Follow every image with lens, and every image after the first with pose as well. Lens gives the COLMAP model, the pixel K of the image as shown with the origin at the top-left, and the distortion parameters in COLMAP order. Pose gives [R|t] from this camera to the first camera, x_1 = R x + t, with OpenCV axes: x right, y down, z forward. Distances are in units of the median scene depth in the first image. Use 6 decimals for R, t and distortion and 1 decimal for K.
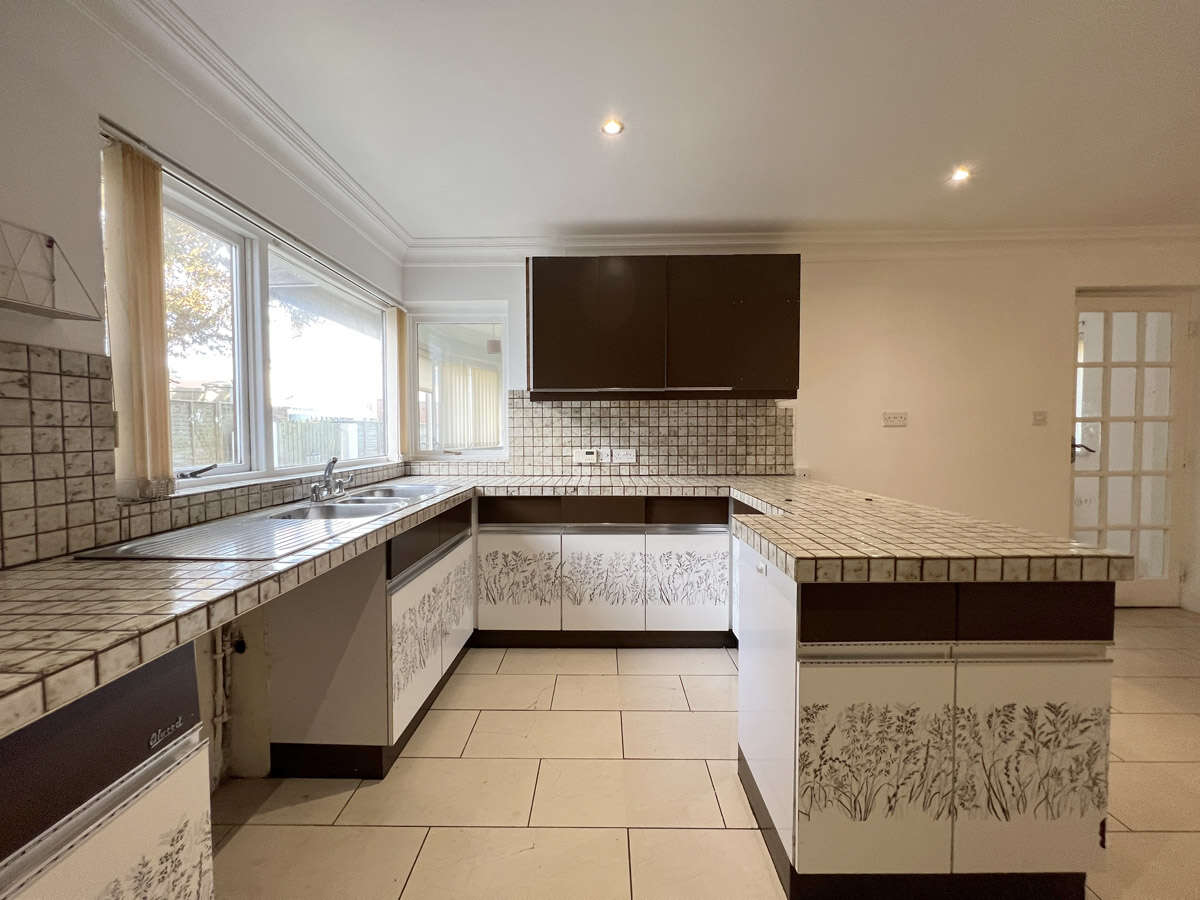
lens RADIAL K [[478.9, 0, 597.1], [0, 478.9, 447.5], [0, 0, 1]] dist [-0.001729, -0.000055]
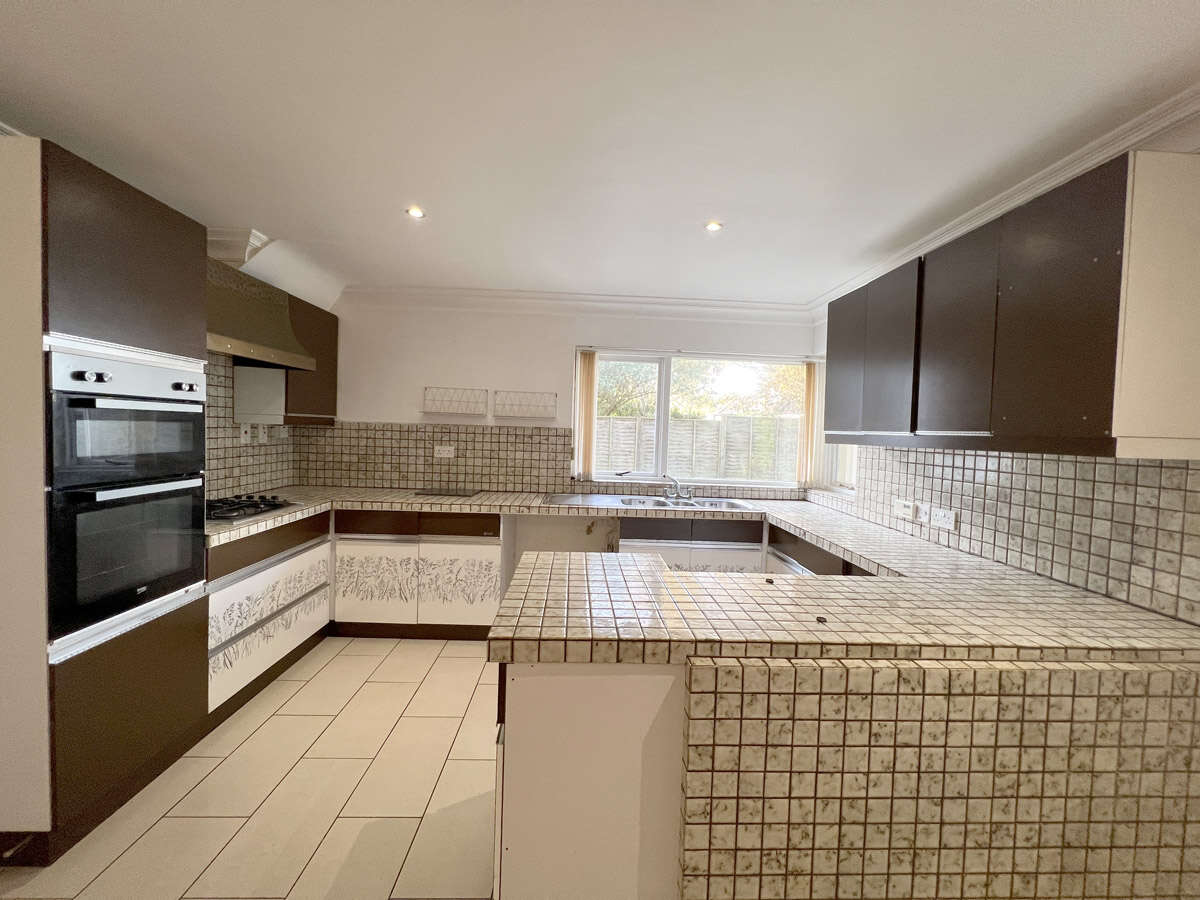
lens RADIAL K [[478.9, 0, 597.1], [0, 478.9, 447.5], [0, 0, 1]] dist [-0.001729, -0.000055]
pose [[0.049120, 0.043139, -0.997861, 0.754907], [-0.071700, 0.996642, 0.039557, -0.081554], [0.996216, 0.069604, 0.052048, 0.409809]]
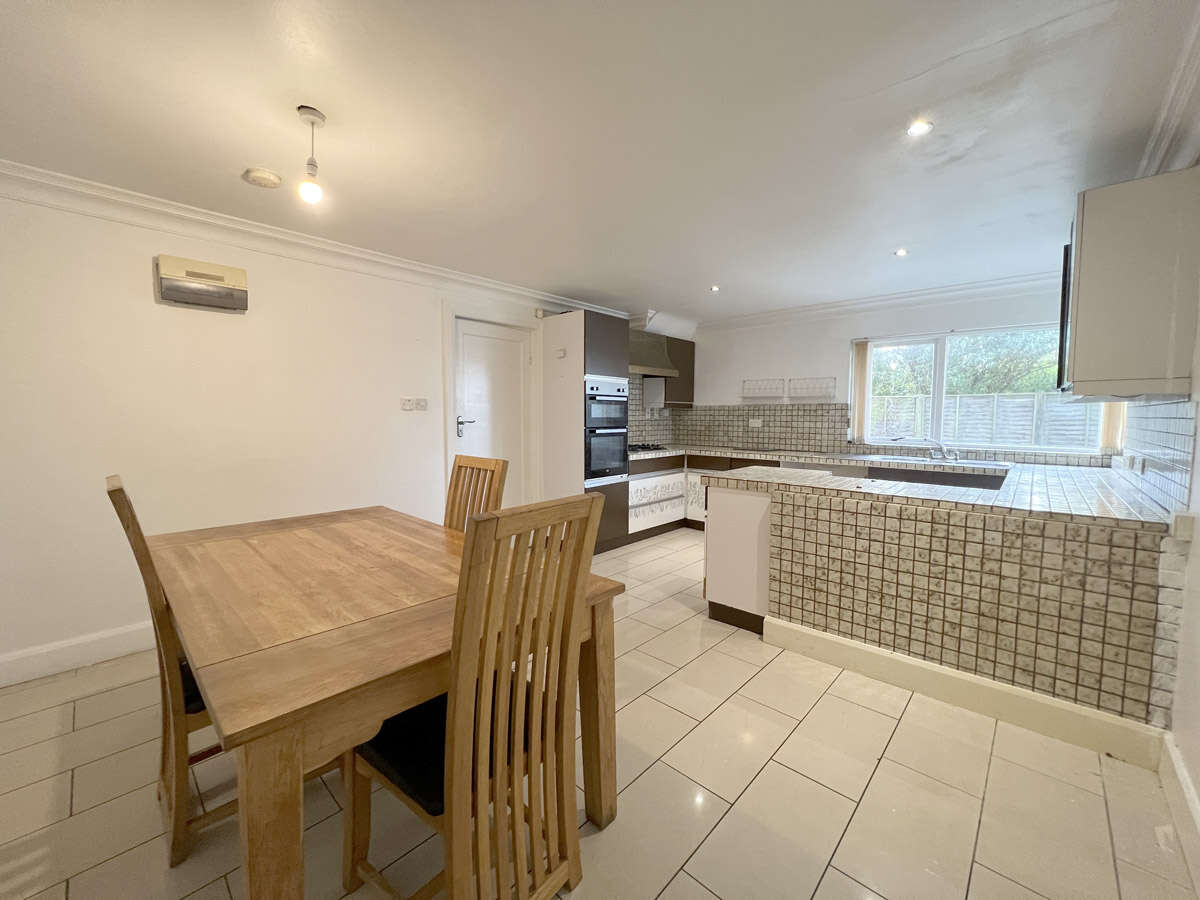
lens RADIAL K [[478.9, 0, 597.1], [0, 478.9, 447.5], [0, 0, 1]] dist [-0.001729, -0.000055]
pose [[-0.669888, 0.054159, -0.740484, 1.249814], [-0.028454, 0.994730, 0.098497, -0.064978], [0.741916, 0.087052, -0.664817, 0.837258]]
